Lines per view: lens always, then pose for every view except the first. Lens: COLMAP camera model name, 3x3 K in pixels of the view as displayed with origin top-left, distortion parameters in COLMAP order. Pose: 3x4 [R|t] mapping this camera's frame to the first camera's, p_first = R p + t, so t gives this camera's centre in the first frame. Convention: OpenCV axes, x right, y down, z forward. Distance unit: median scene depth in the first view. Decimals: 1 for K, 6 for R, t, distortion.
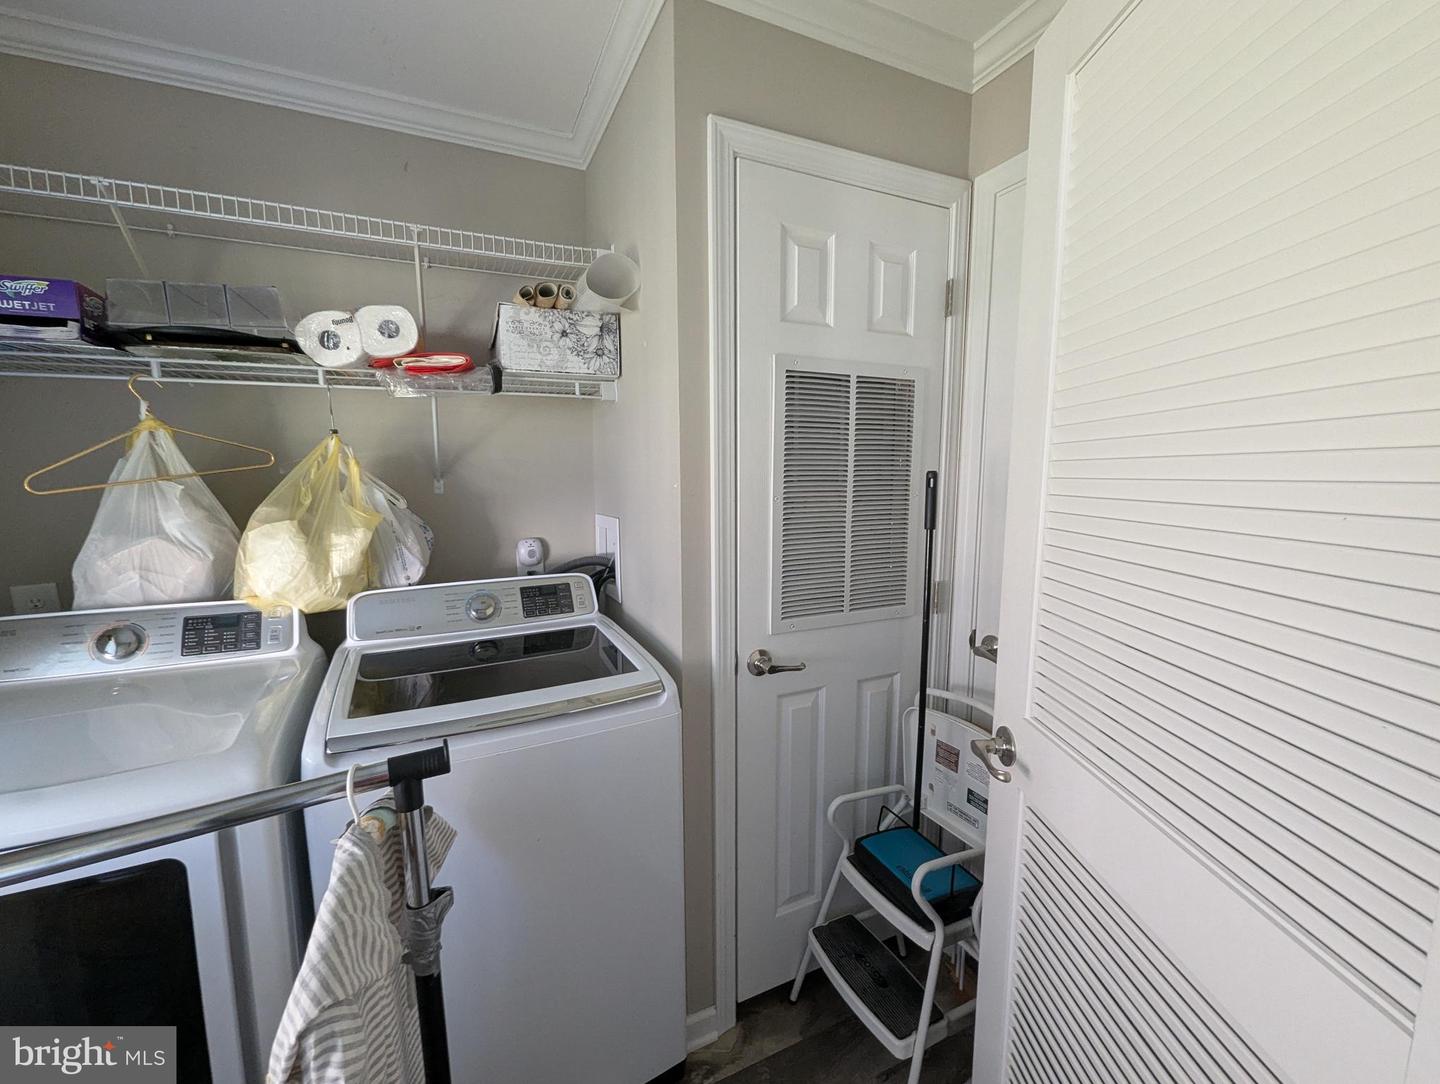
lens RADIAL K [[594.8, 0, 719.4], [0, 594.8, 546.6], [0, 0, 1]] dist [0.000224, -0.000221]
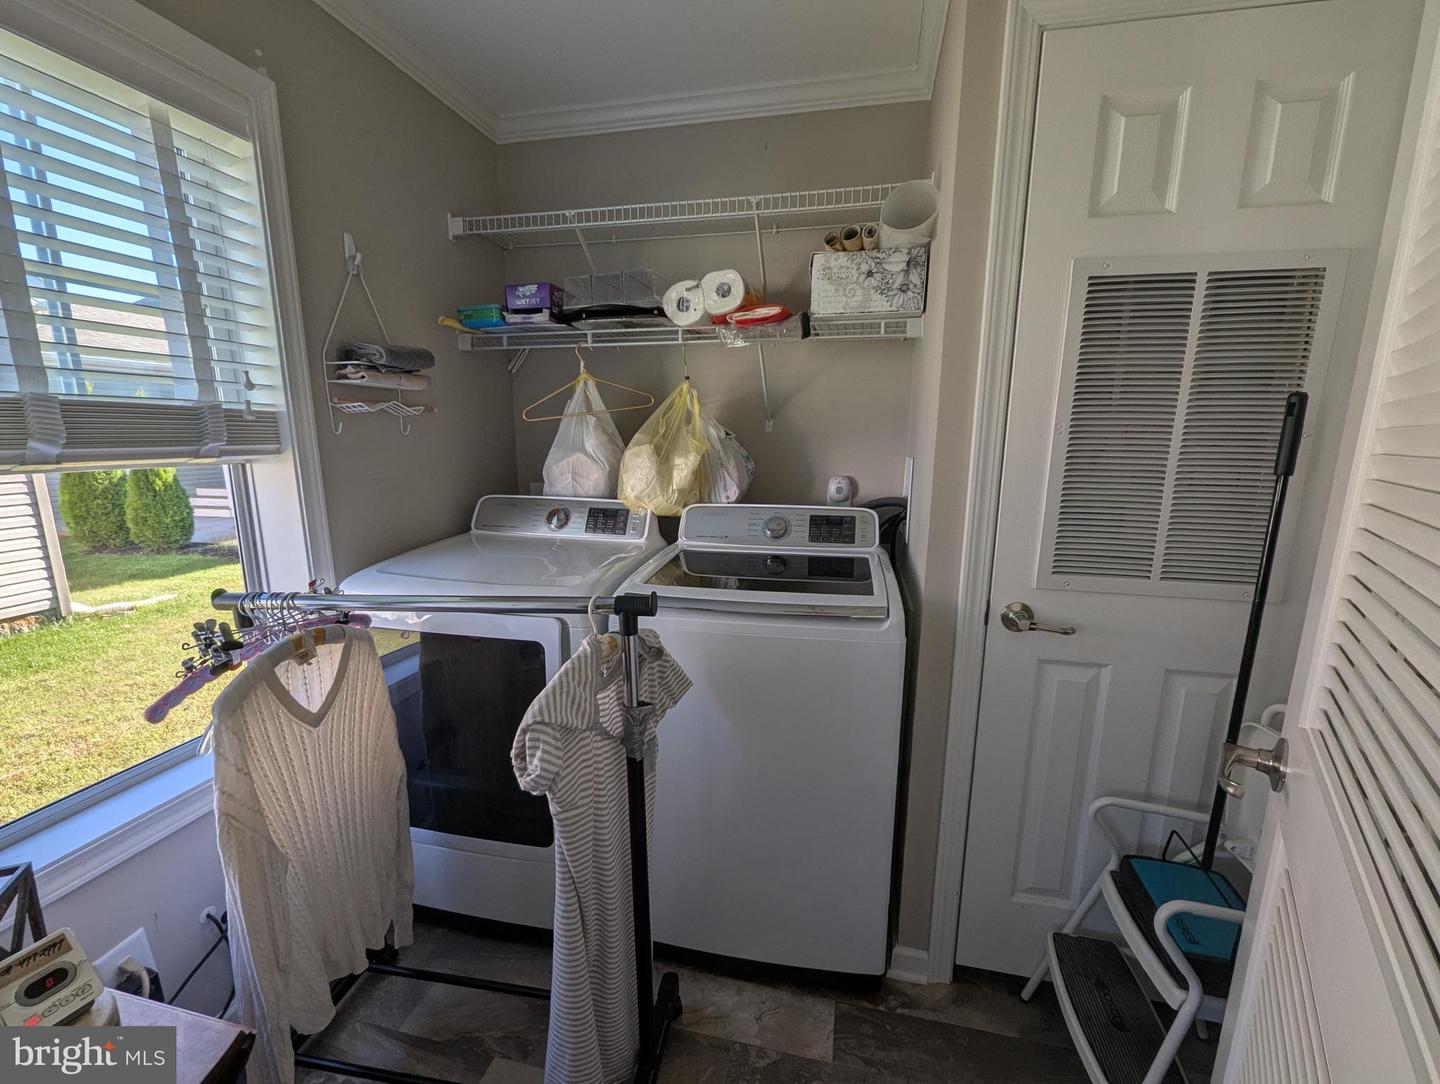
lens RADIAL K [[593.0, 0, 720.0], [0, 593.0, 542.0], [0, 0, 1]] dist [0.001787, -0.000090]
pose [[0.792464, 0.123338, -0.597317, 0.231834], [-0.090340, 0.992274, 0.085038, 0.045906], [0.603191, -0.013428, 0.797484, 0.015171]]
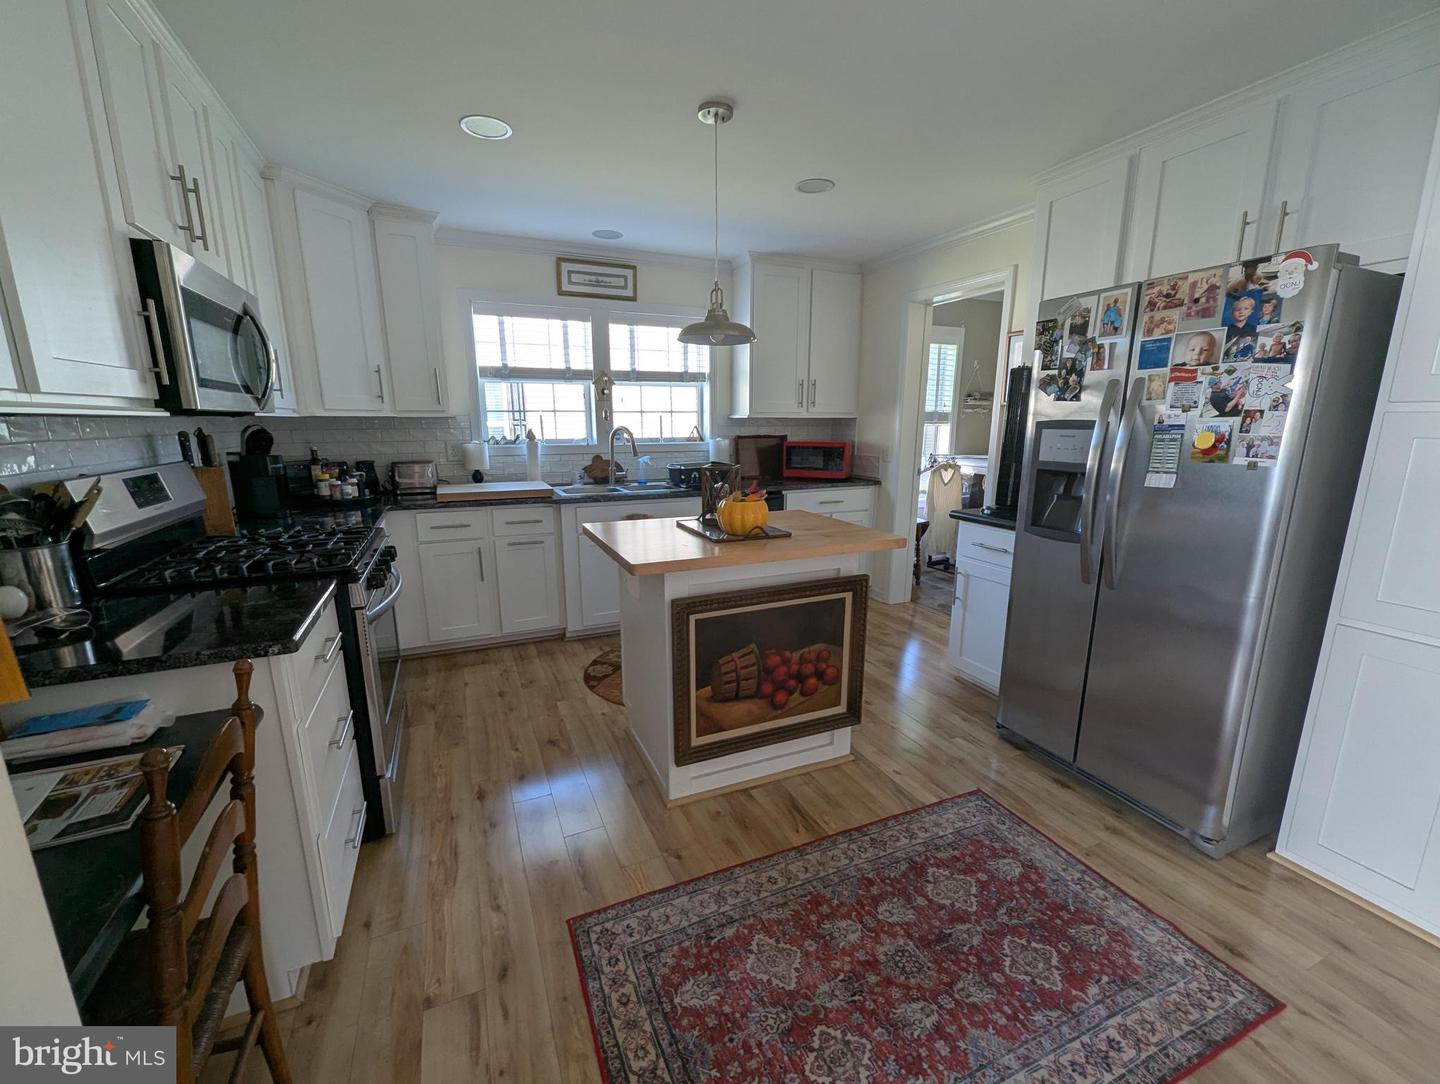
lens RADIAL K [[593.0, 0, 720.0], [0, 593.0, 542.0], [0, 0, 1]] dist [0.001787, -0.000090]
pose [[-0.018491, 0.206951, -0.978176, 2.530190], [-0.138037, 0.968446, 0.207502, 0.175566], [0.990254, 0.138862, 0.010660, -0.858916]]
